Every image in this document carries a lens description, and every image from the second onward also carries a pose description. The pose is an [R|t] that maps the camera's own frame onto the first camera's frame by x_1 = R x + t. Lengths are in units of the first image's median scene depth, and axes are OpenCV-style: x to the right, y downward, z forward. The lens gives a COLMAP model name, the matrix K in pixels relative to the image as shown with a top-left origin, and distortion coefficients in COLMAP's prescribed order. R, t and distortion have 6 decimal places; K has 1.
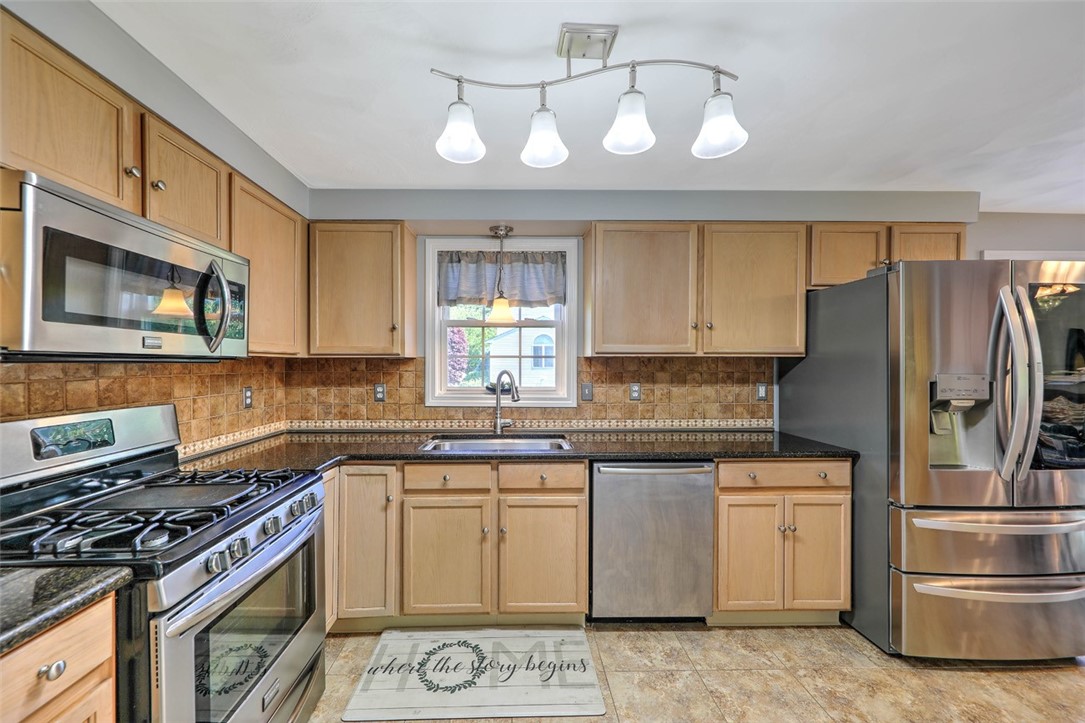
lens RADIAL K [[398.0, 0, 523.0], [0, 398.0, 367.0], [0, 0, 1]] dist [0.000929, -0.000270]
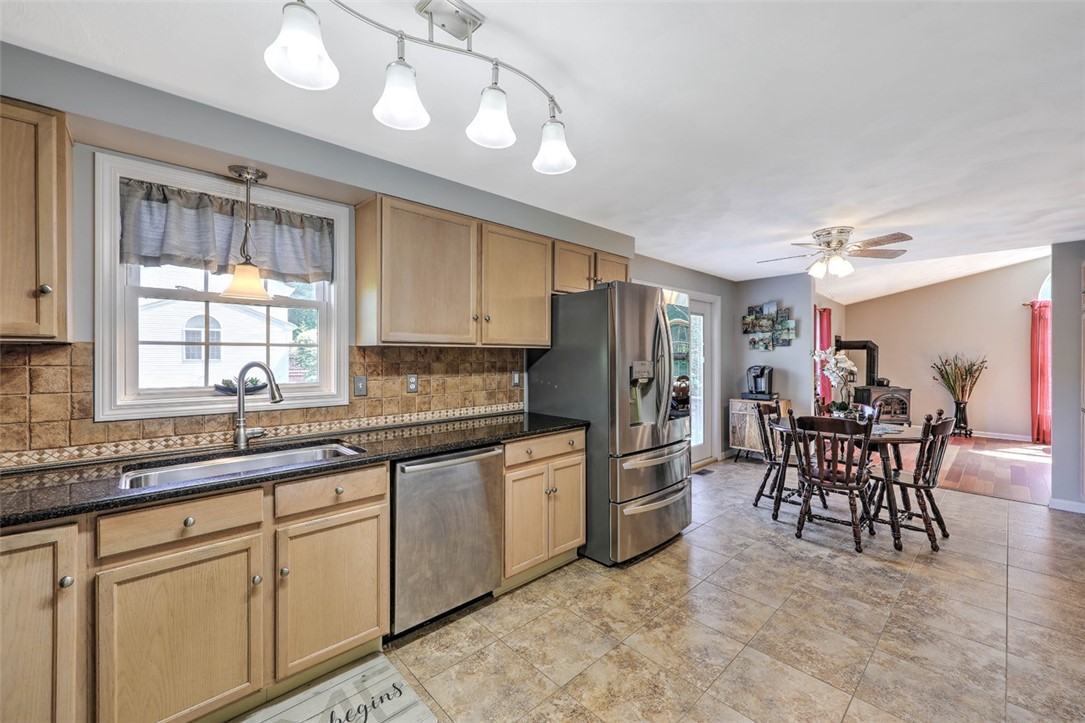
lens RADIAL K [[426.9, 0, 535.5], [0, 426.9, 357.2], [0, 0, 1]] dist [0.000540, 0.000094]
pose [[0.748009, -0.003063, 0.663681, -0.198404], [0.004839, 0.999988, -0.000838, 0.002126], [-0.663671, 0.003838, 0.748015, 0.055376]]
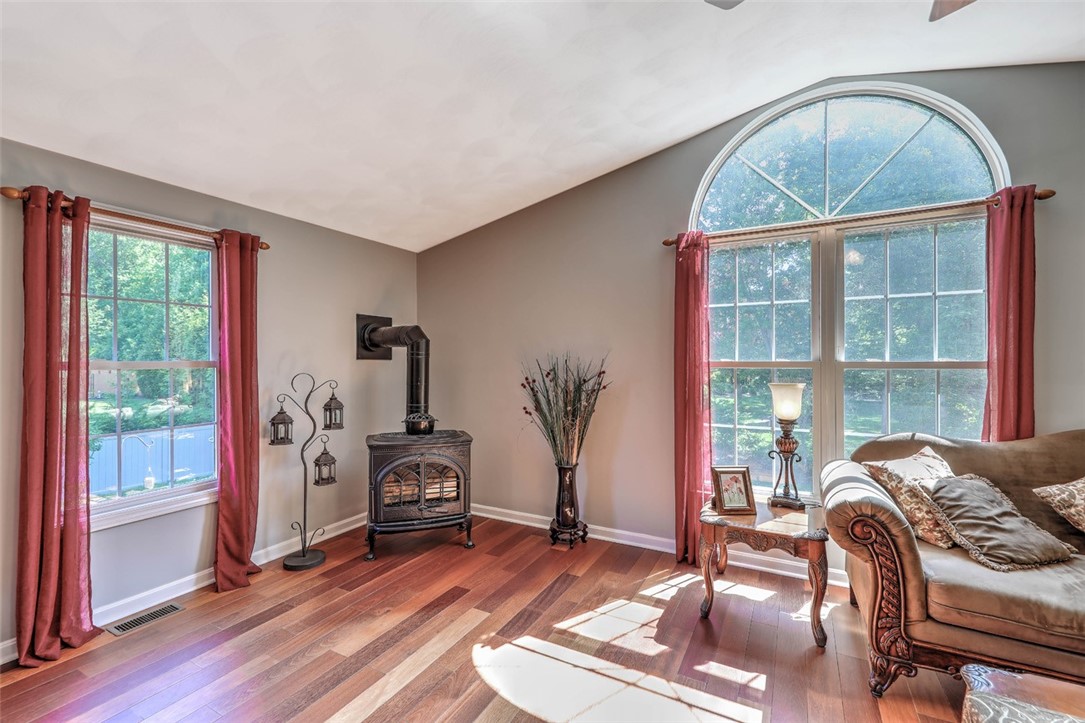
lens RADIAL K [[487.3, 0, 541.3], [0, 487.3, 358.9], [0, 0, 1]] dist [0.009346, -0.000790]
pose [[0.484640, 0.000224, 0.874713, 6.858168], [0.011372, 0.999914, -0.006556, 0.022923], [-0.874640, 0.013124, 0.484596, -0.900379]]
